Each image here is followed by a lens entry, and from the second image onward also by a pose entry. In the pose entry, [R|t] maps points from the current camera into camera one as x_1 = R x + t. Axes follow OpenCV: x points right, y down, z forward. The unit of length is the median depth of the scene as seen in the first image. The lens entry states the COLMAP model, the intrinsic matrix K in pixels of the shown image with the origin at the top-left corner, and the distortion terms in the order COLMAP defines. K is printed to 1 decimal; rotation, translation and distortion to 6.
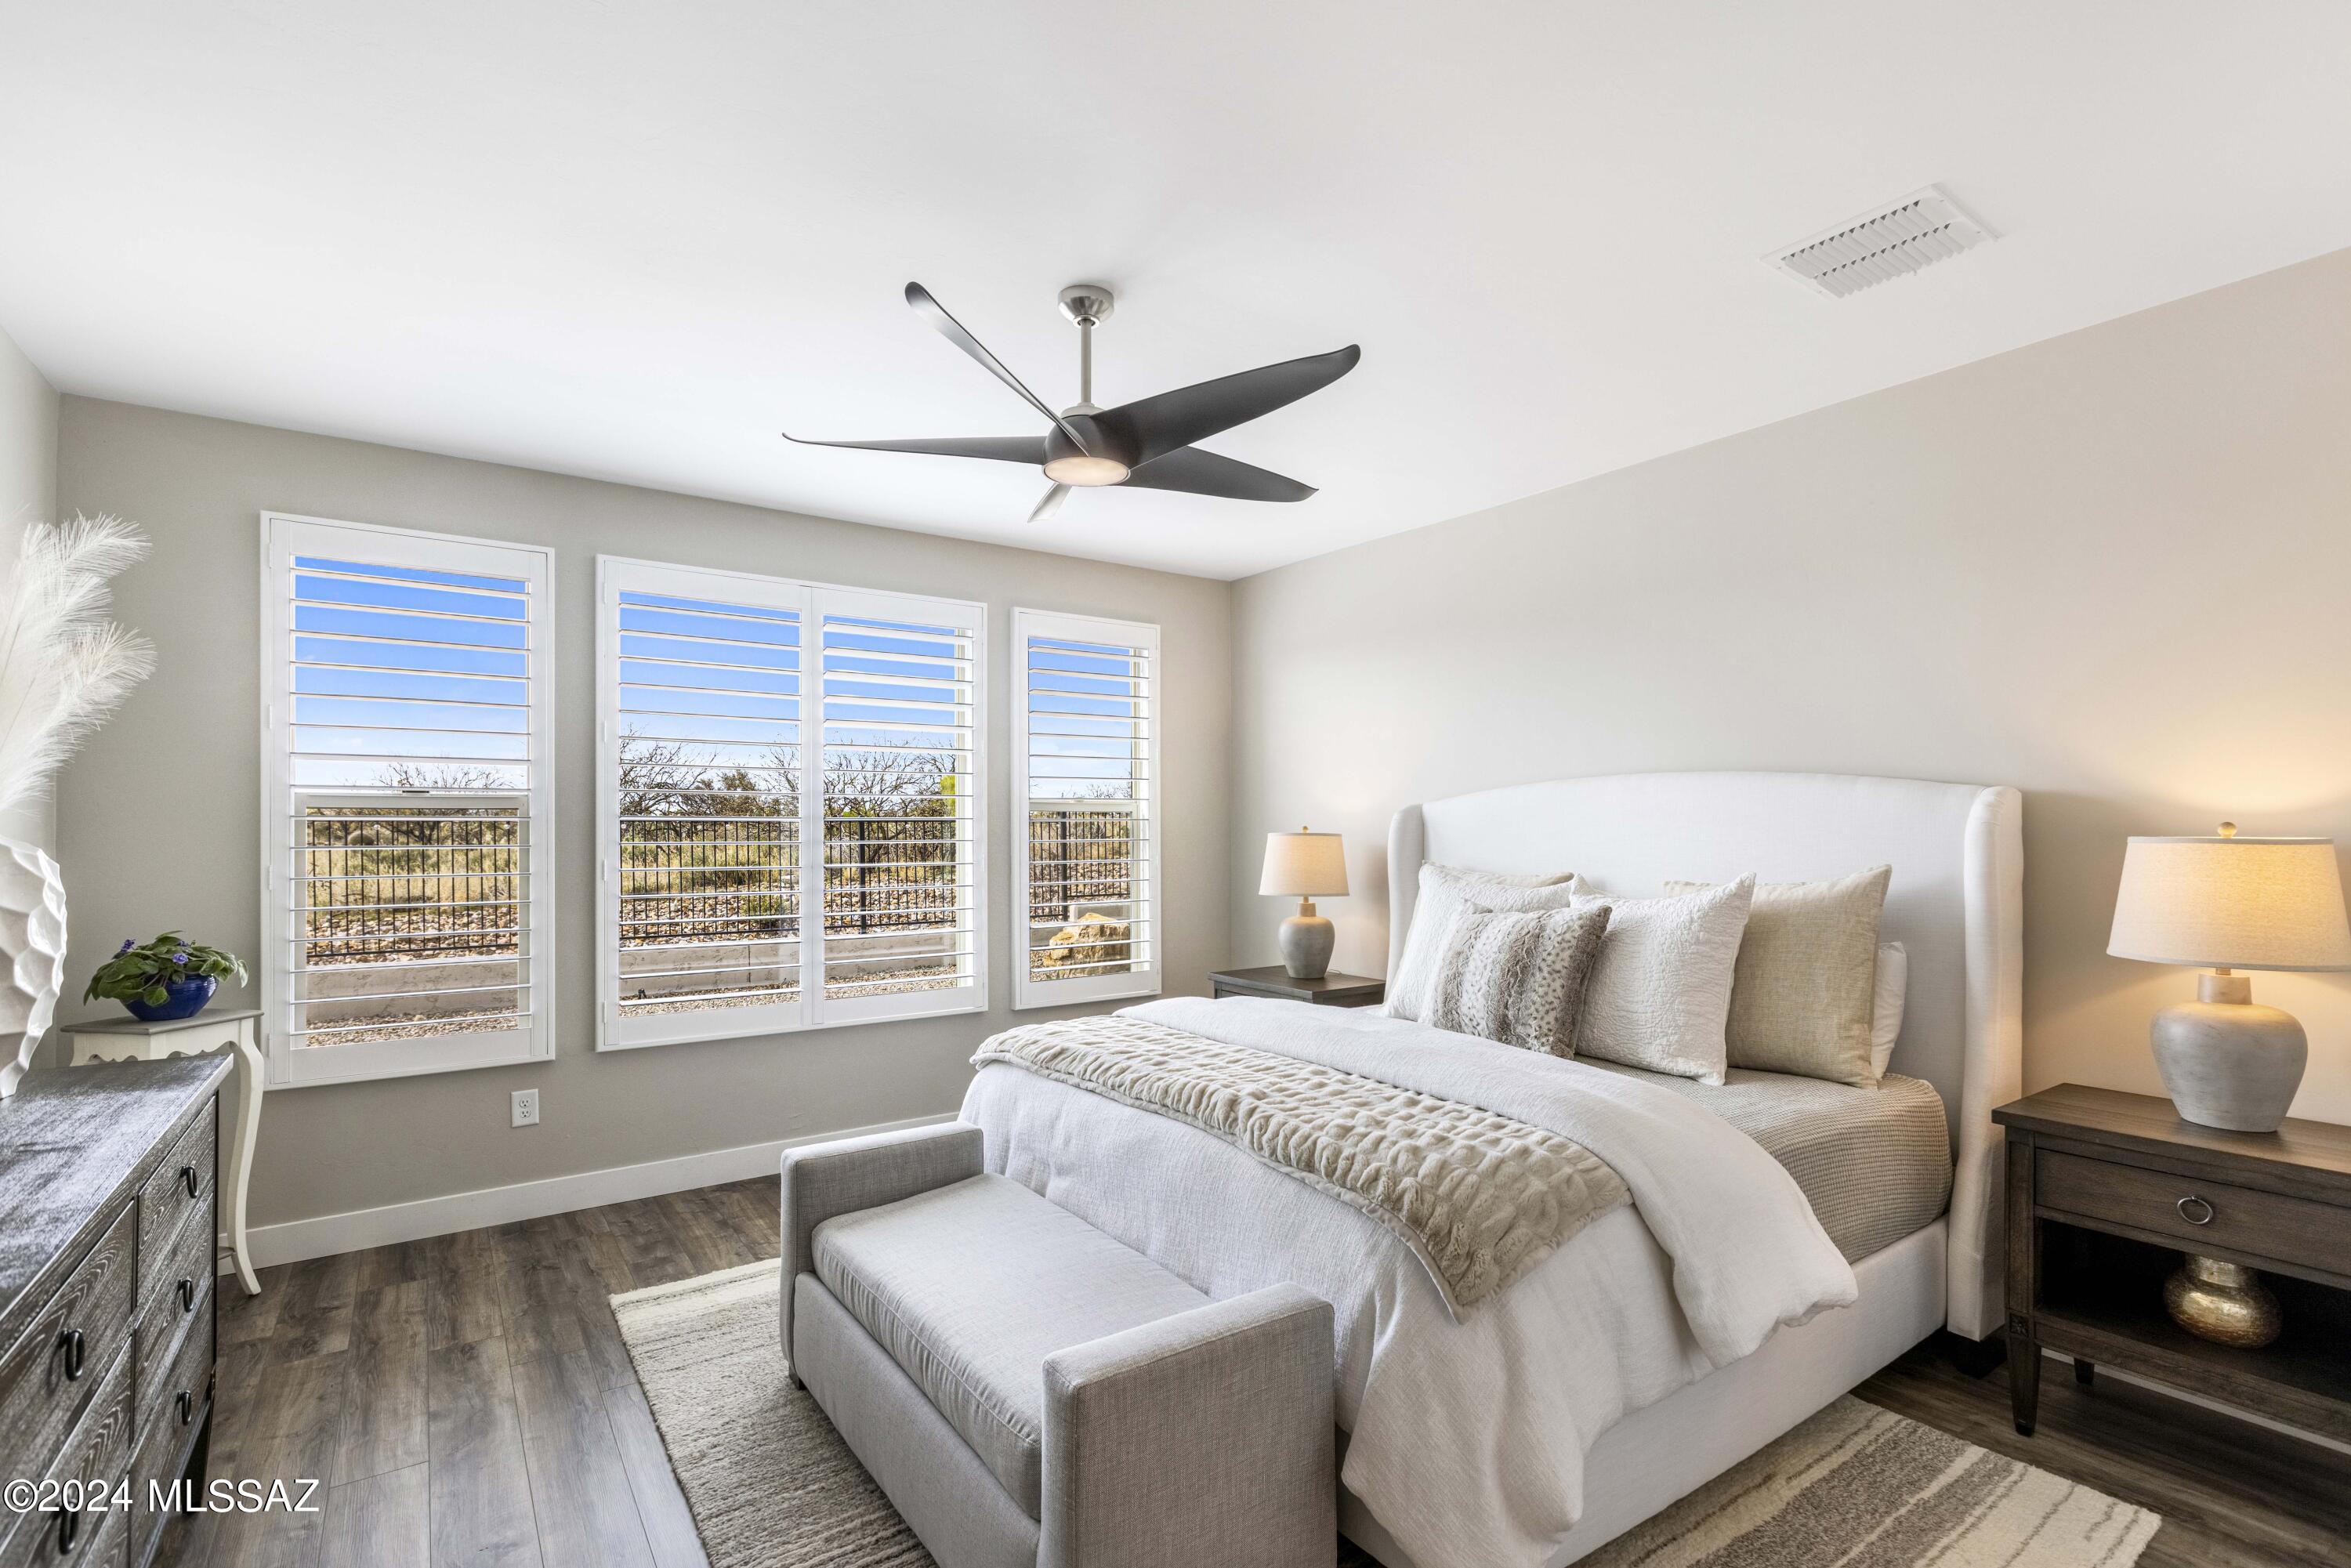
lens RADIAL K [[1076.5, 0, 1196.0], [0, 1076.5, 833.9], [0, 0, 1]] dist [0.008659, -0.001731]
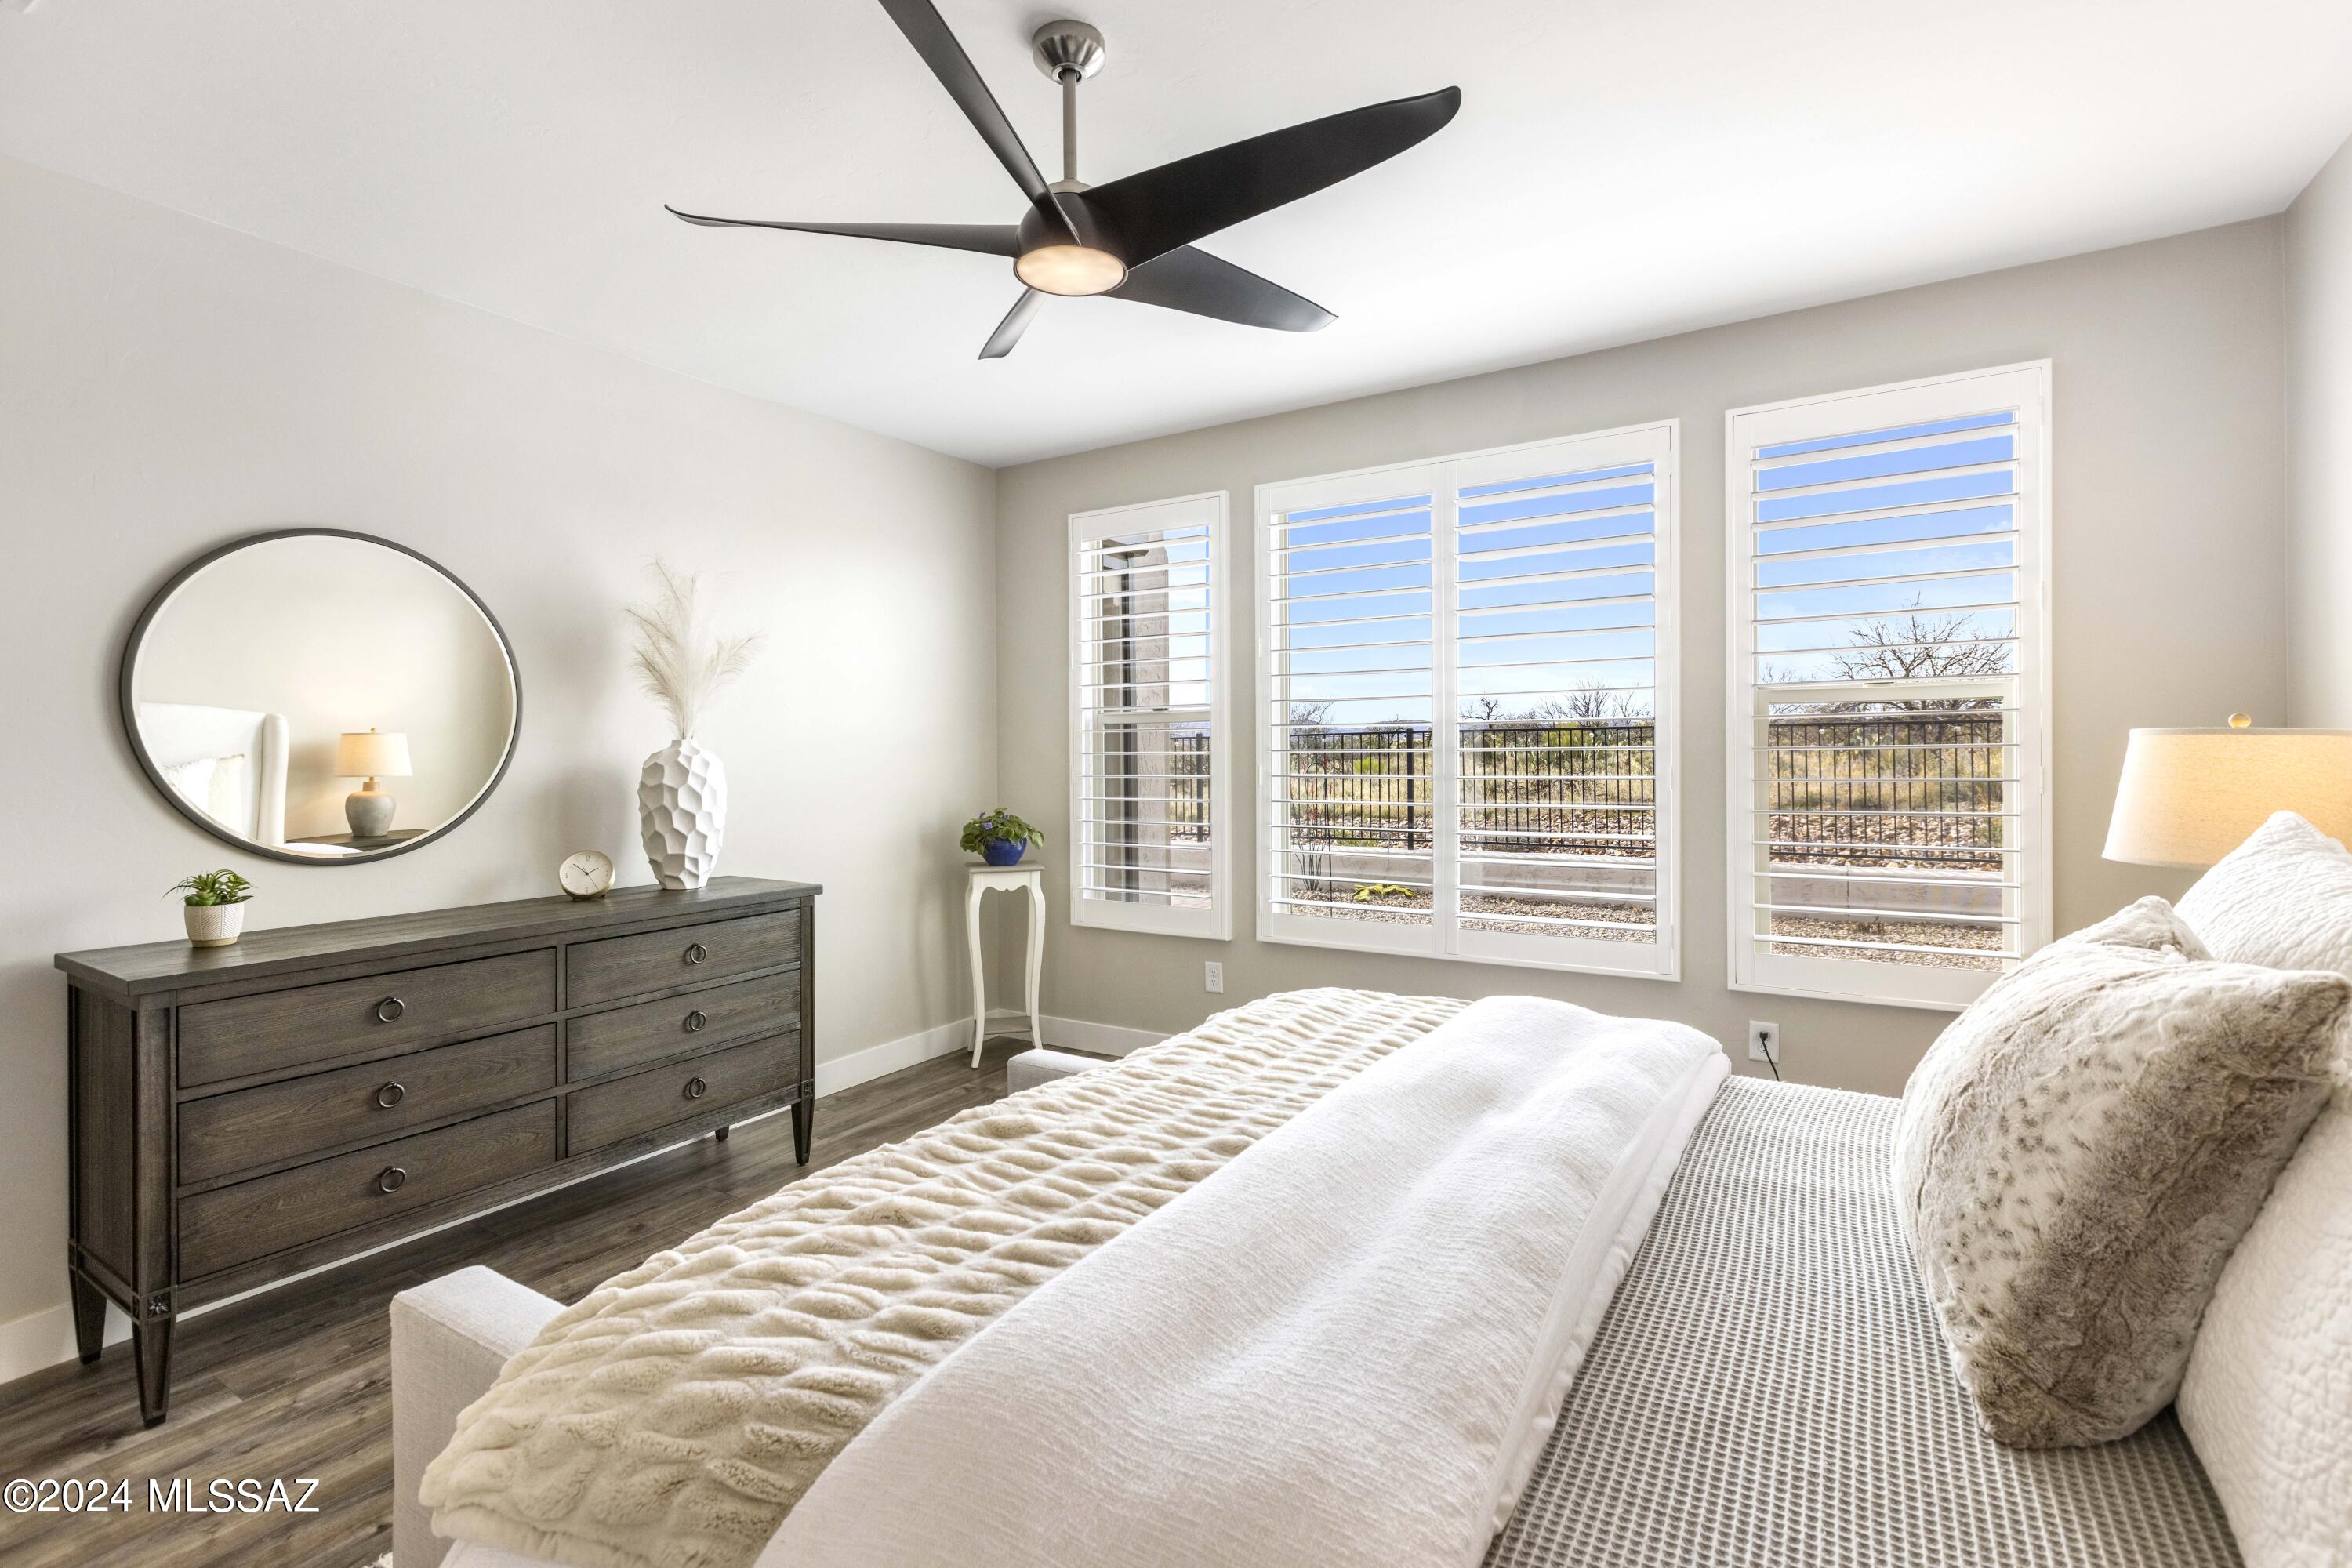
lens RADIAL K [[1077.0, 0, 1171.1], [0, 1077.0, 761.7], [0, 0, 1]] dist [0.008659, -0.001731]
pose [[0.384323, 0.010957, -0.923134, 0.501381], [0.007334, 0.999862, 0.014921, 0.004091], [0.923170, -0.012505, 0.384189, 0.593586]]
